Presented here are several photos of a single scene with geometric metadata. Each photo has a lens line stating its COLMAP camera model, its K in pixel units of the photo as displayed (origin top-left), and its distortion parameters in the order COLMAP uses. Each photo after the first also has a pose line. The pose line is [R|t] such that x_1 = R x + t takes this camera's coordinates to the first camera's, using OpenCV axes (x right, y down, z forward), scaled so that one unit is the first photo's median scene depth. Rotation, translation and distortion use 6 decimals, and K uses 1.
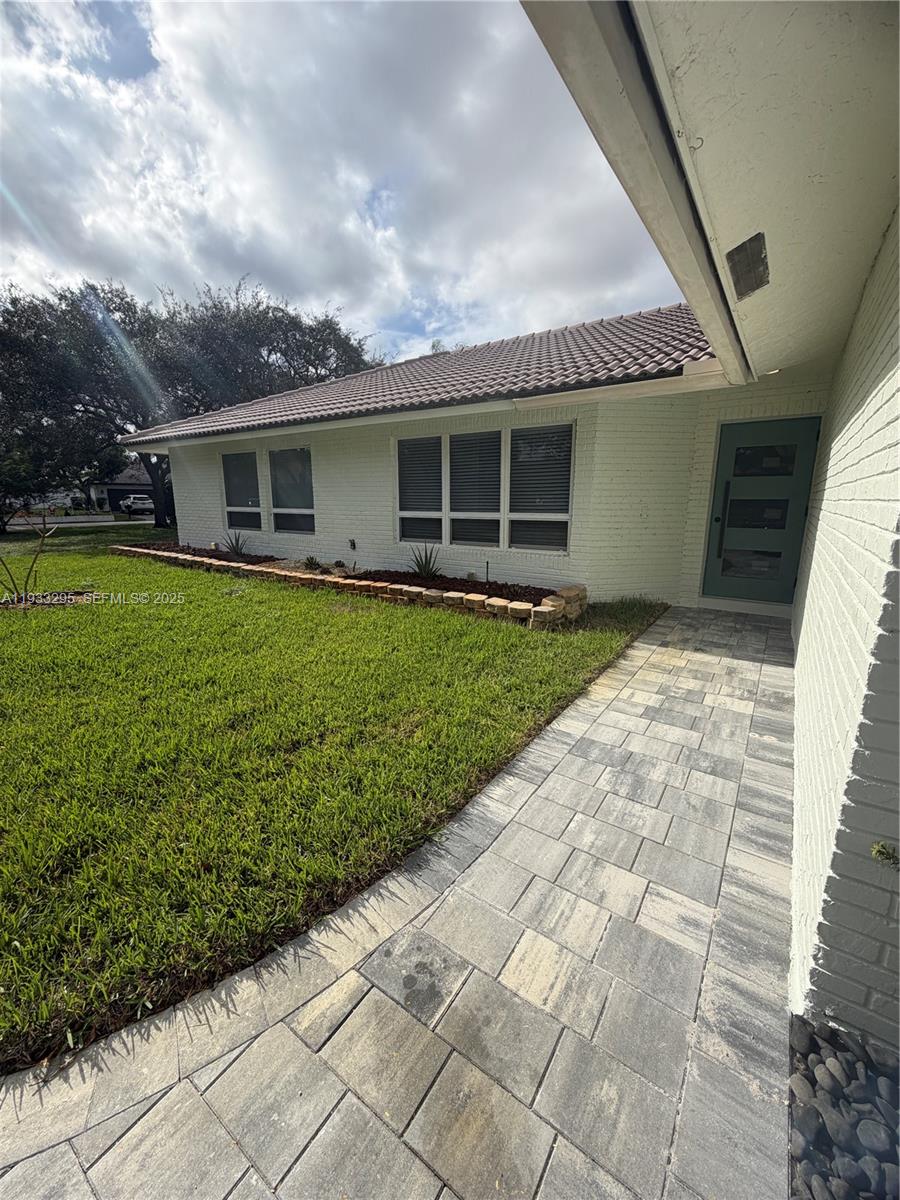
lens RADIAL K [[477.9, 0, 447.5], [0, 477.9, 600.2], [0, 0, 1]] dist [0.002272, 0.000101]
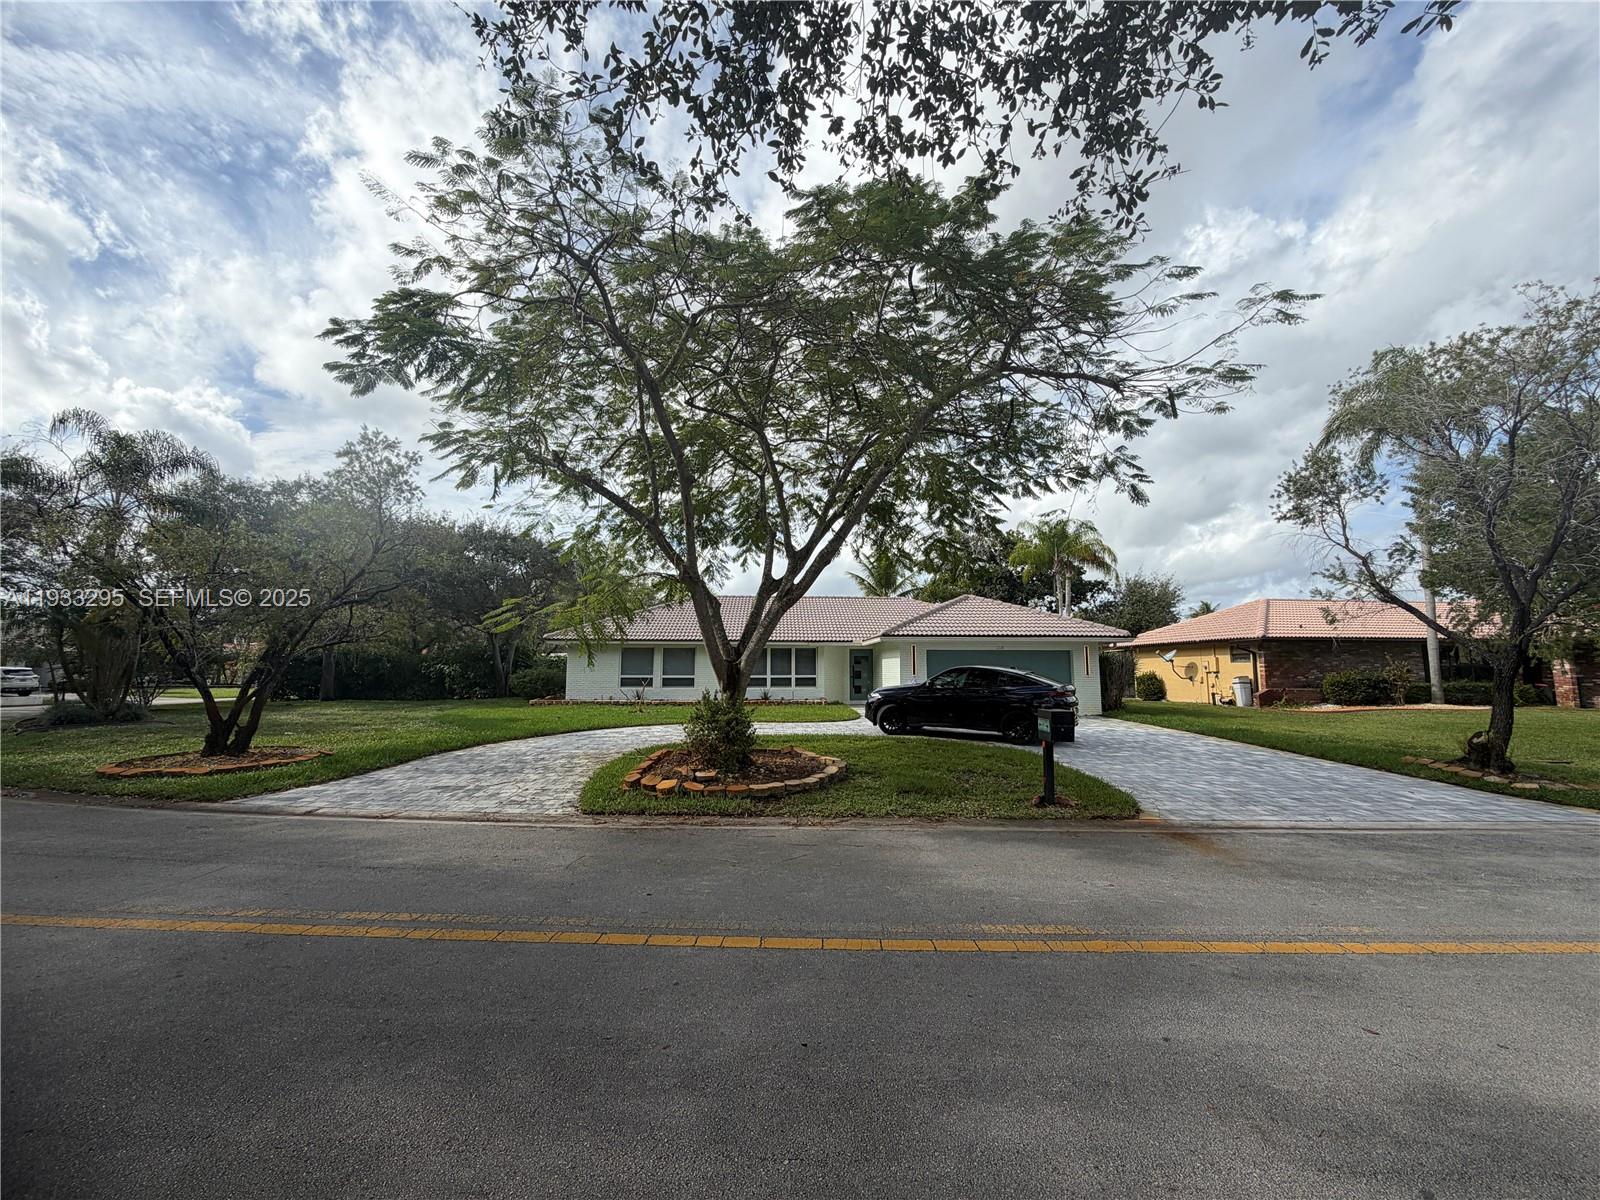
lens RADIAL K [[637.2, 0, 804.4], [0, 637.2, 603.1], [0, 0, 1]] dist [0.002272, 0.000101]
pose [[0.793998, 0.066336, 0.604290, -2.413137], [0.127975, 0.953514, -0.272824, 0.508343], [-0.594297, 0.293956, 0.748599, -2.260765]]
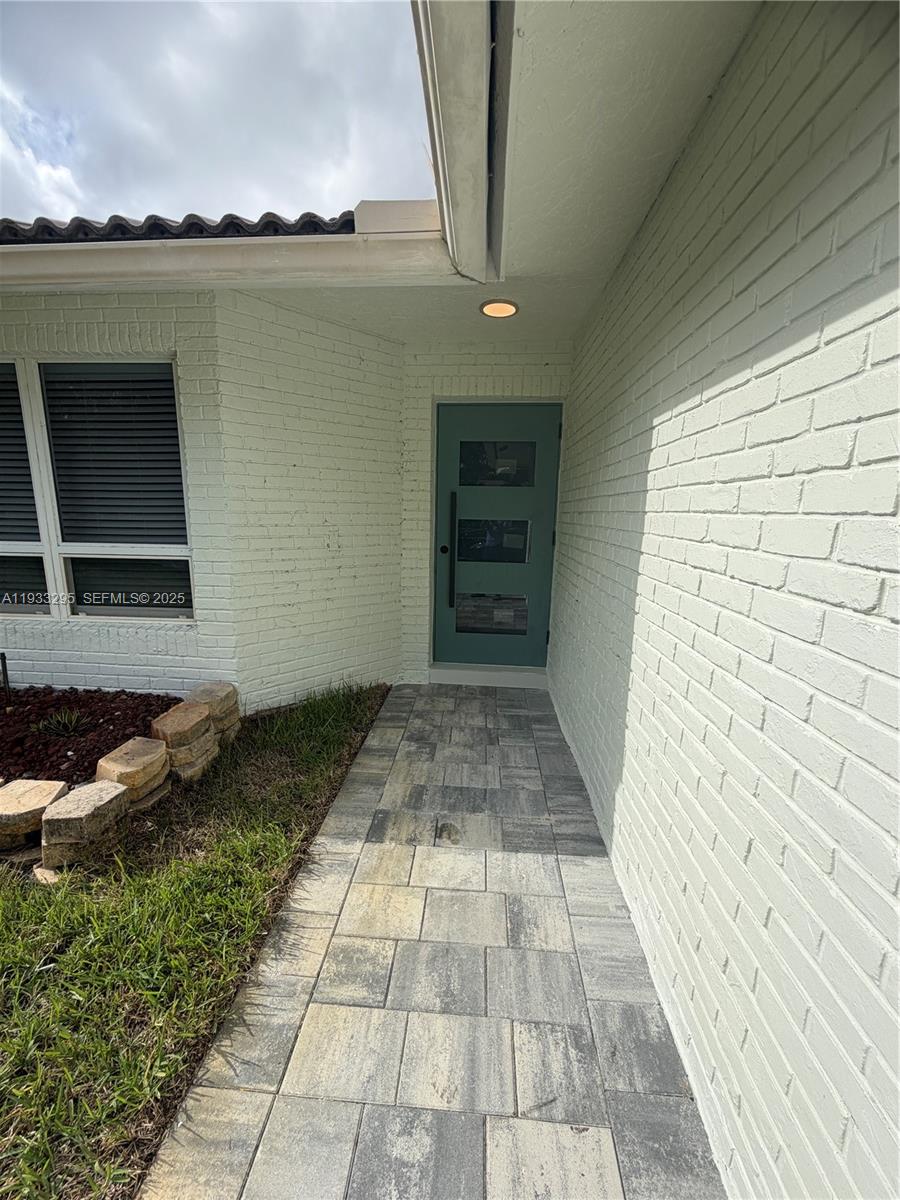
lens RADIAL K [[477.9, 0, 446.5], [0, 477.9, 598.9], [0, 0, 1]] dist [0.002272, 0.000101]
pose [[0.860057, -0.076149, 0.504483, 0.238466], [0.087667, 0.996149, 0.000906, -0.105040], [-0.502610, 0.043448, 0.863421, 0.448713]]
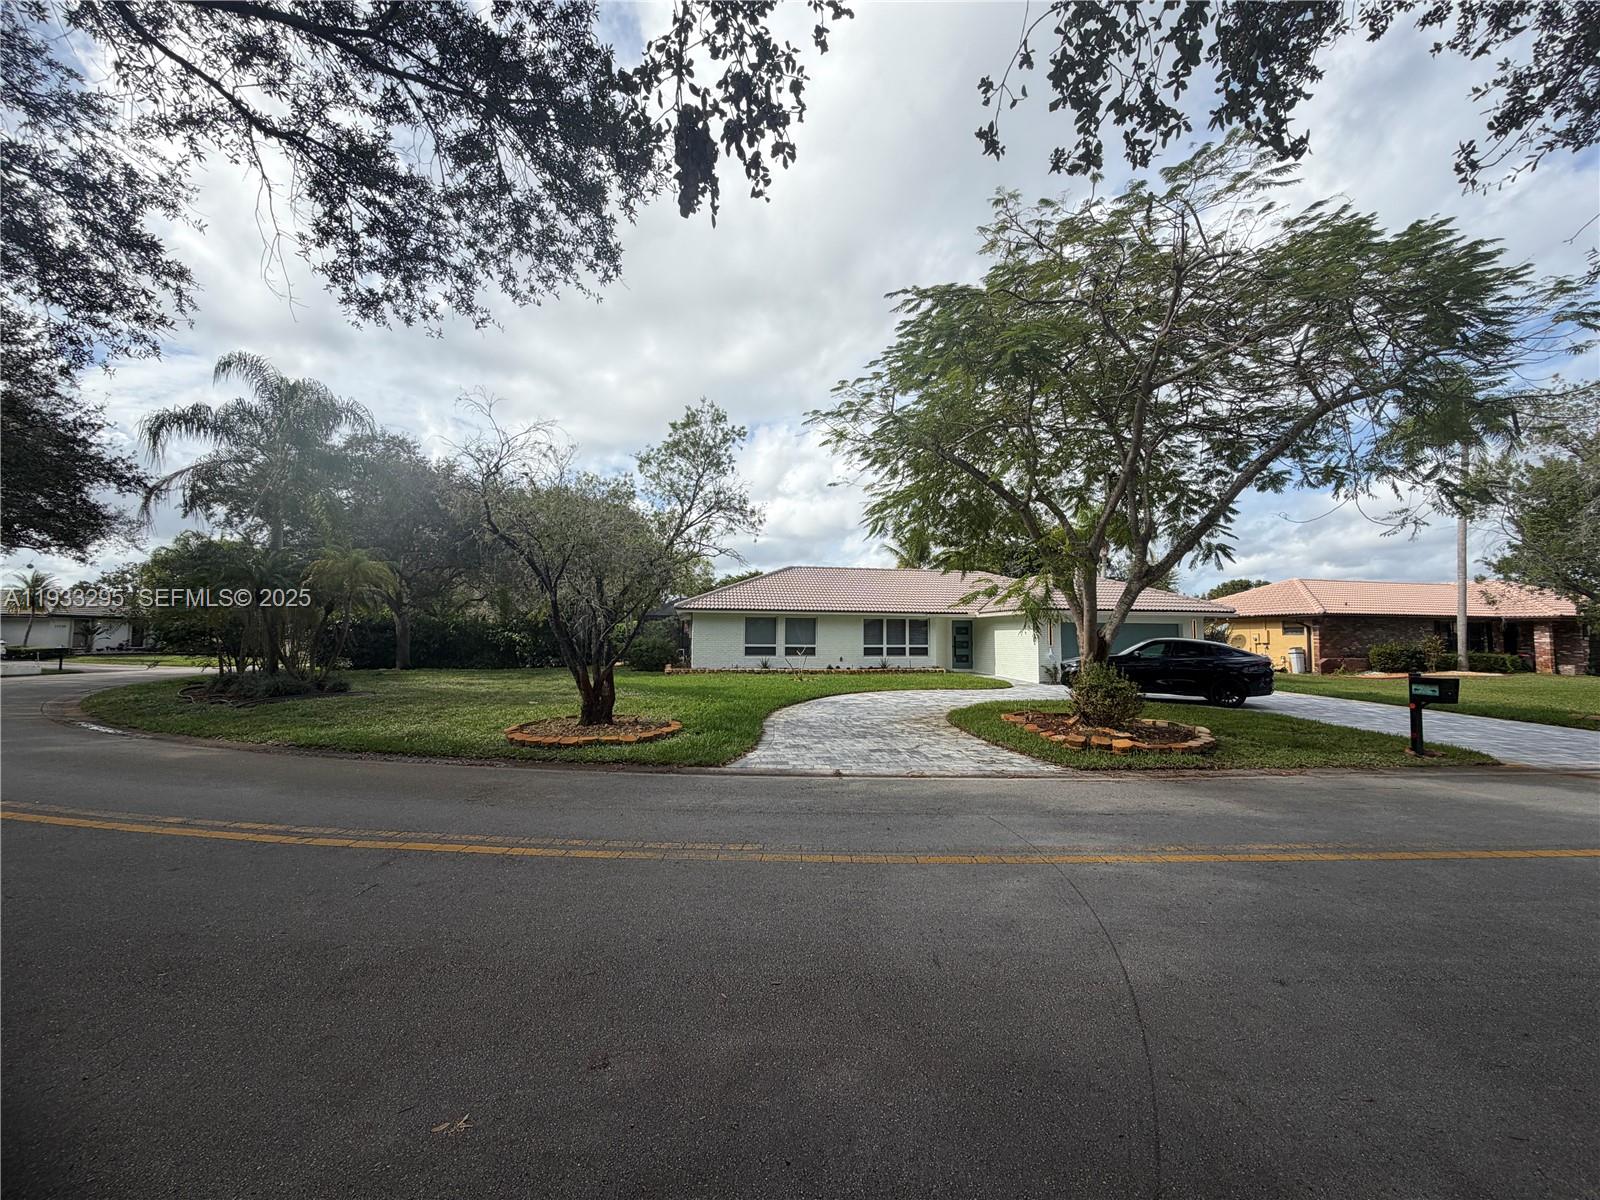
lens RADIAL K [[637.2, 0, 797.7], [0, 637.2, 597.5], [0, 0, 1]] dist [0.002272, 0.000101]
pose [[0.713393, 0.051895, 0.698840, -3.545826], [0.143224, 0.965406, -0.217896, 0.337513], [-0.685972, 0.255536, 0.681281, -1.481251]]
